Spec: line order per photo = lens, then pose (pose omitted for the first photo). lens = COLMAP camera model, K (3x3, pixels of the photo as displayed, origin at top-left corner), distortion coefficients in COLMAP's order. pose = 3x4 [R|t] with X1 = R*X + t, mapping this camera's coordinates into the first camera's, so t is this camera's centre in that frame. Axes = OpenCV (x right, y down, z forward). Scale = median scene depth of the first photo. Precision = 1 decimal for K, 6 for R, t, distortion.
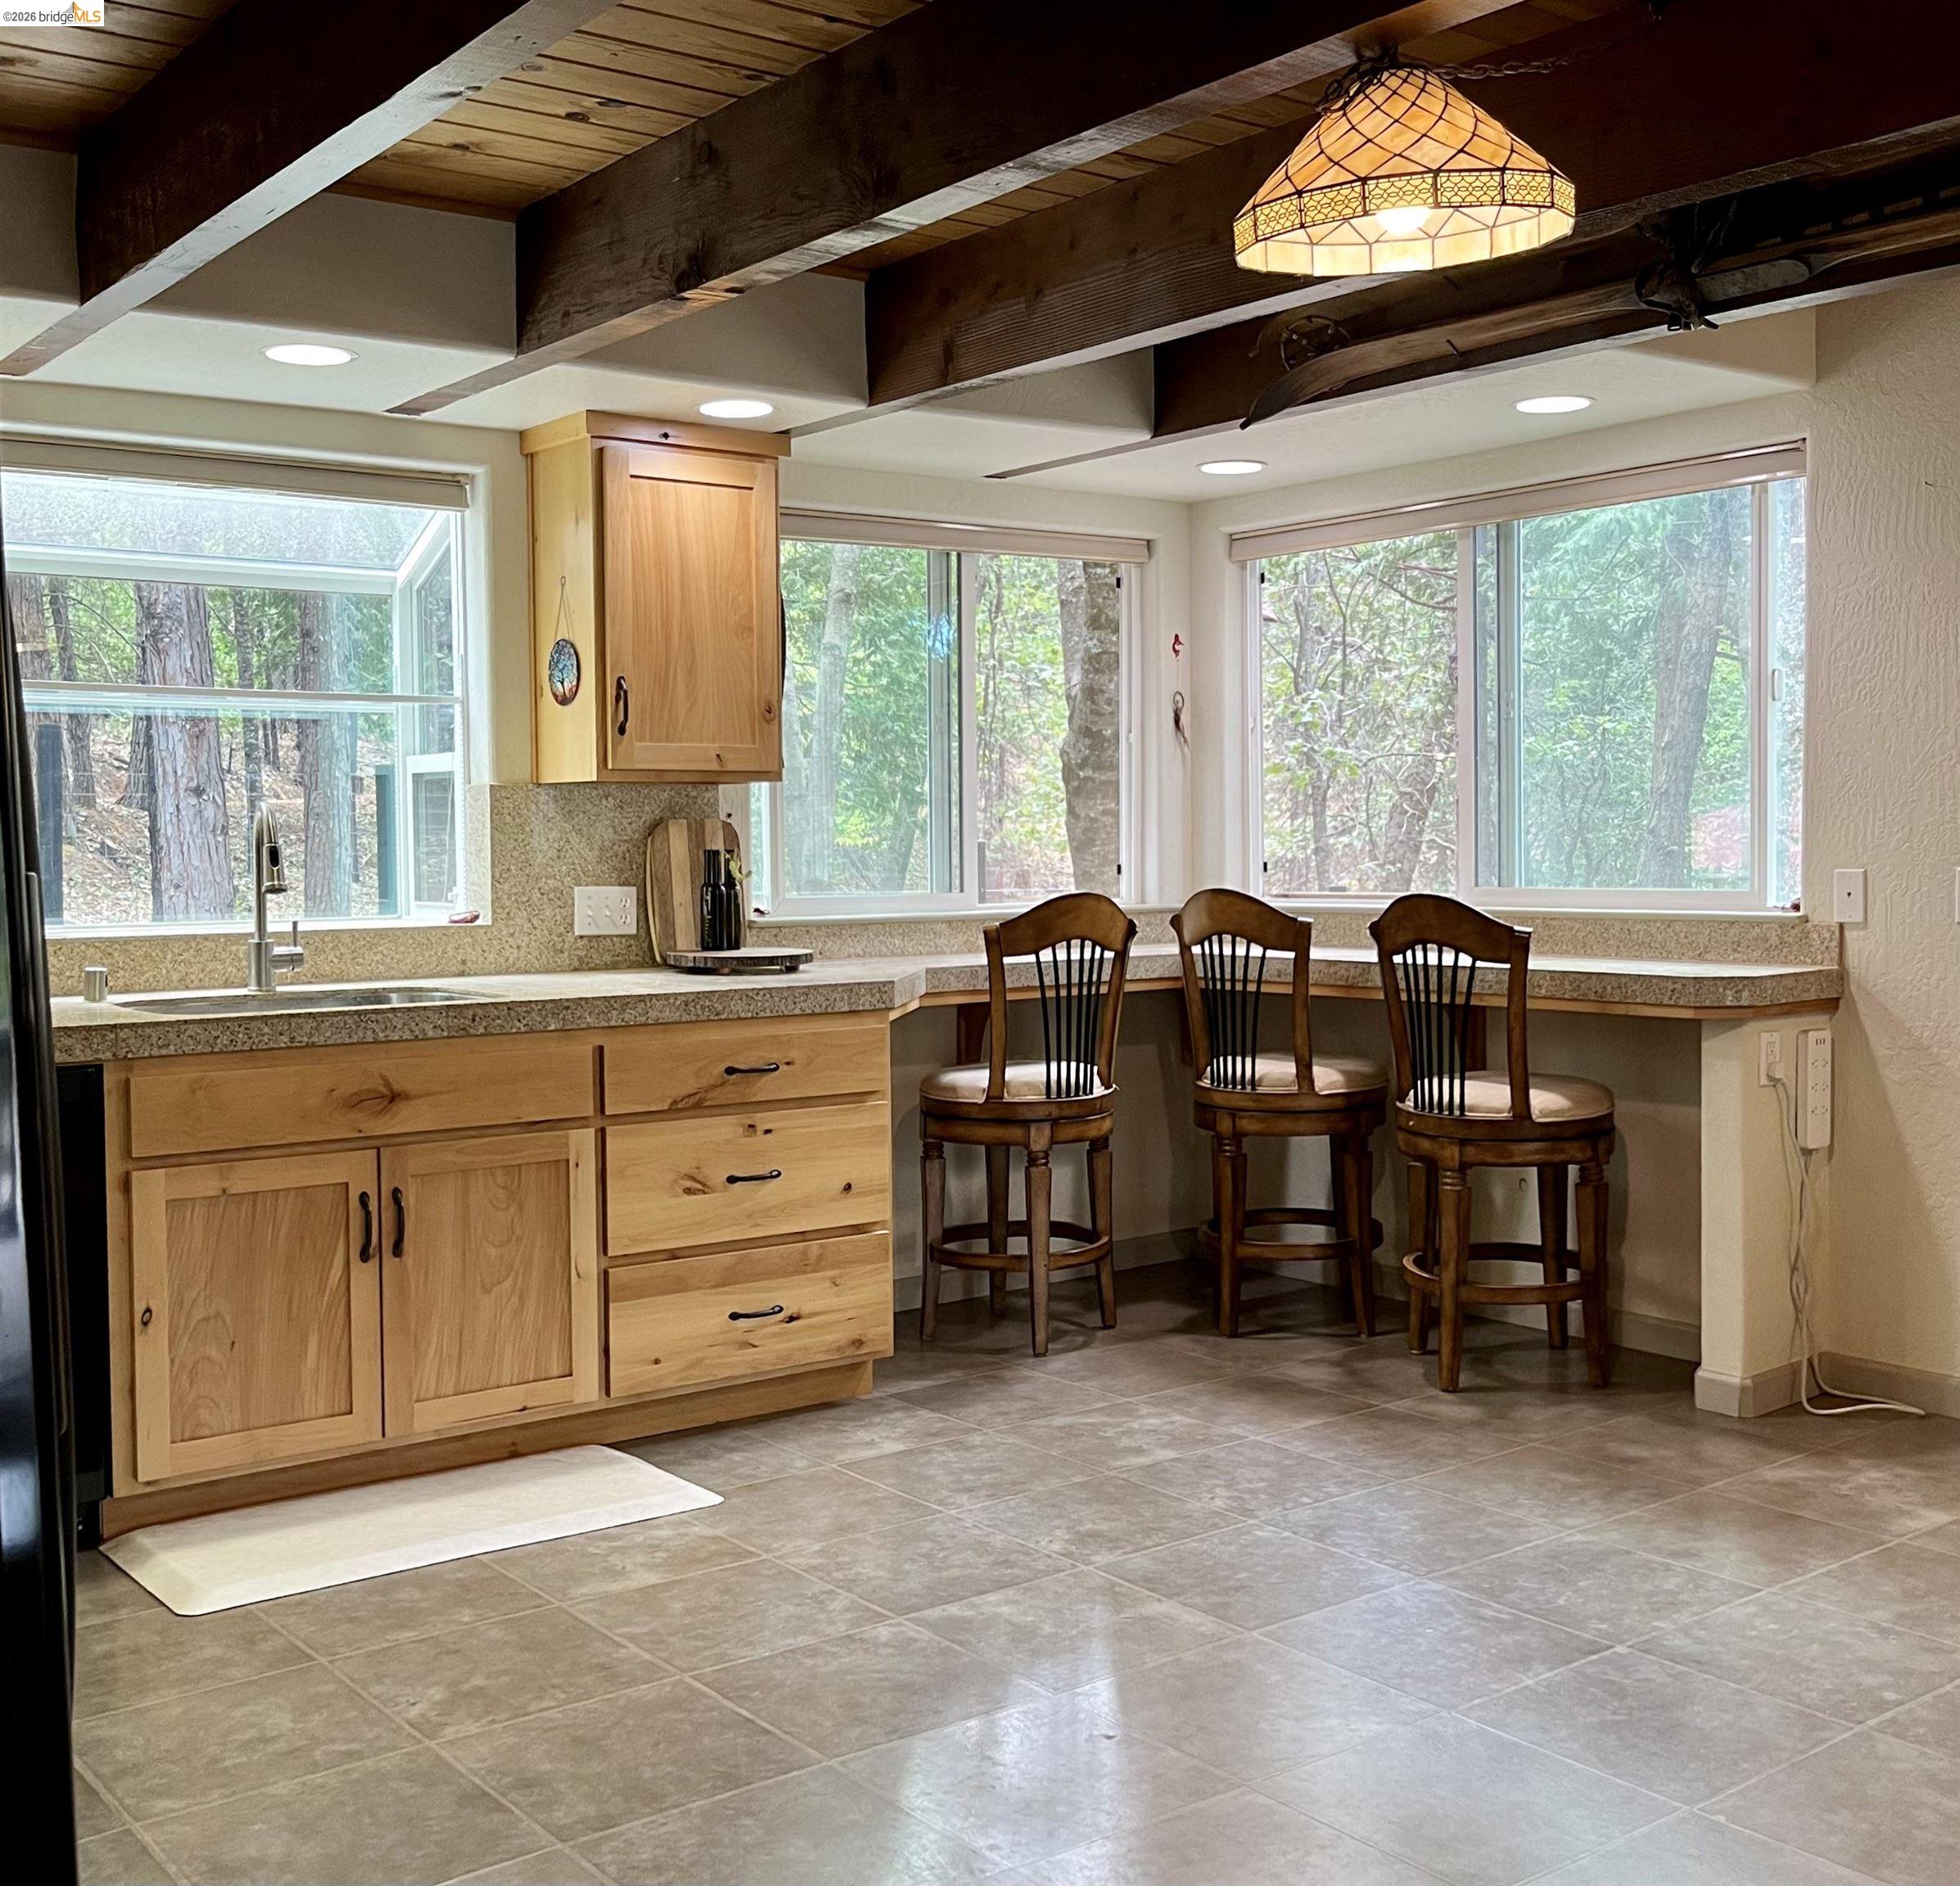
lens RADIAL K [[2453.1, 0, 980.3], [0, 2453.1, 944.9], [0, 0, 1]] dist [-0.003078, 0.000000]
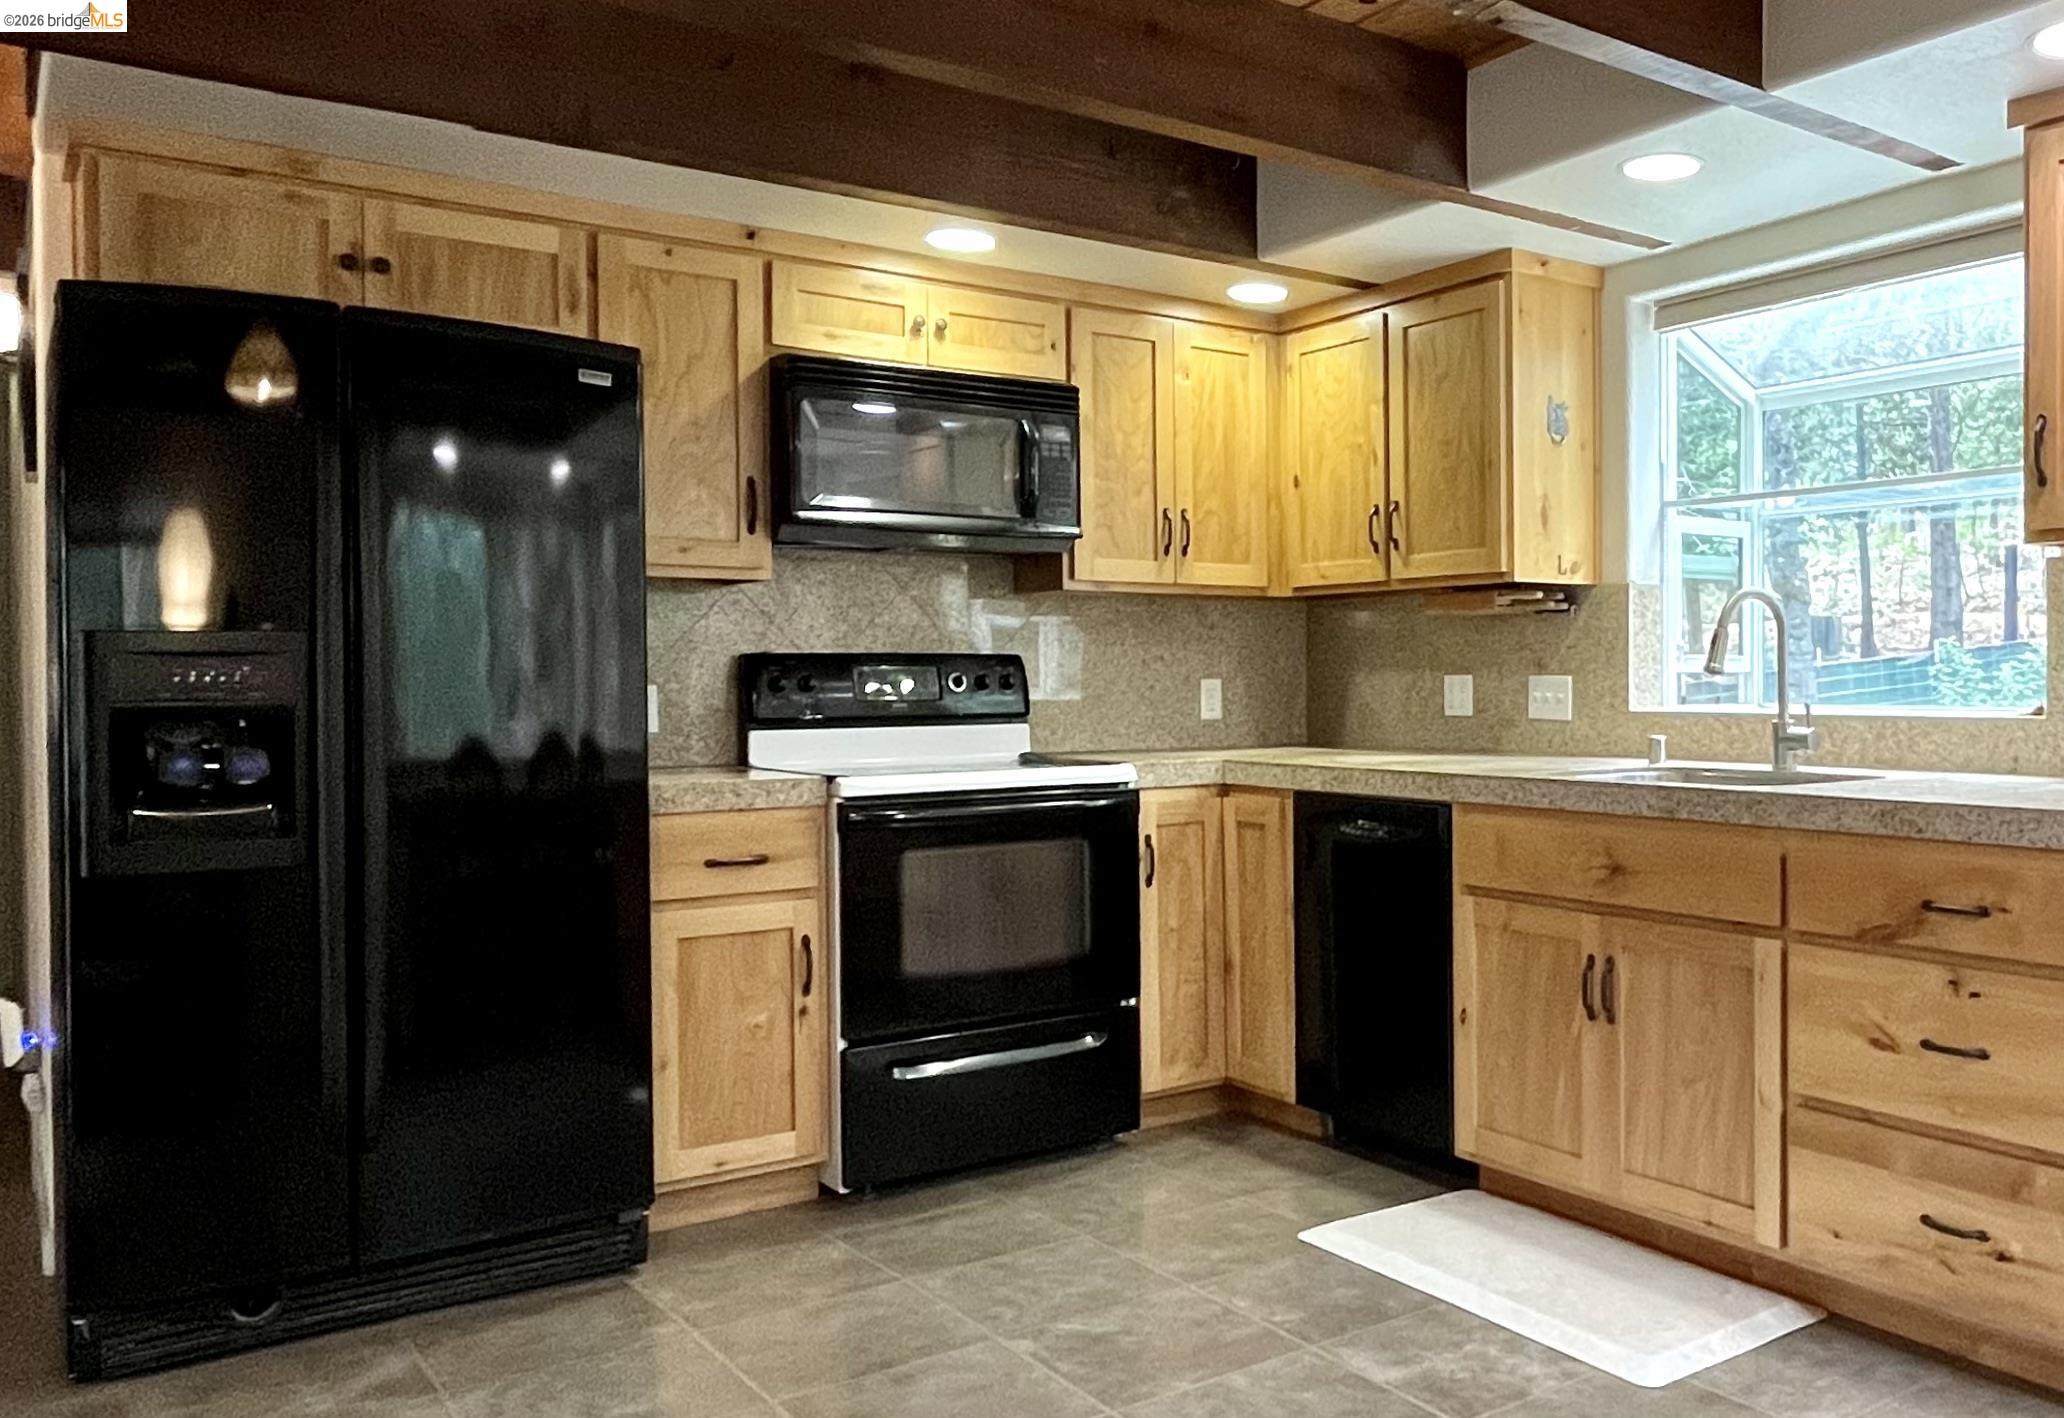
lens RADIAL K [[1568.4, 0, 1032.5], [0, 1568.4, 697.6], [0, 0, 1]] dist [-0.013984, -0.005906]
pose [[-0.023587, 0.021723, -0.999486, 0.408939], [-0.043707, 0.998786, 0.022739, -0.014018], [0.998766, 0.044221, -0.022609, 0.738933]]
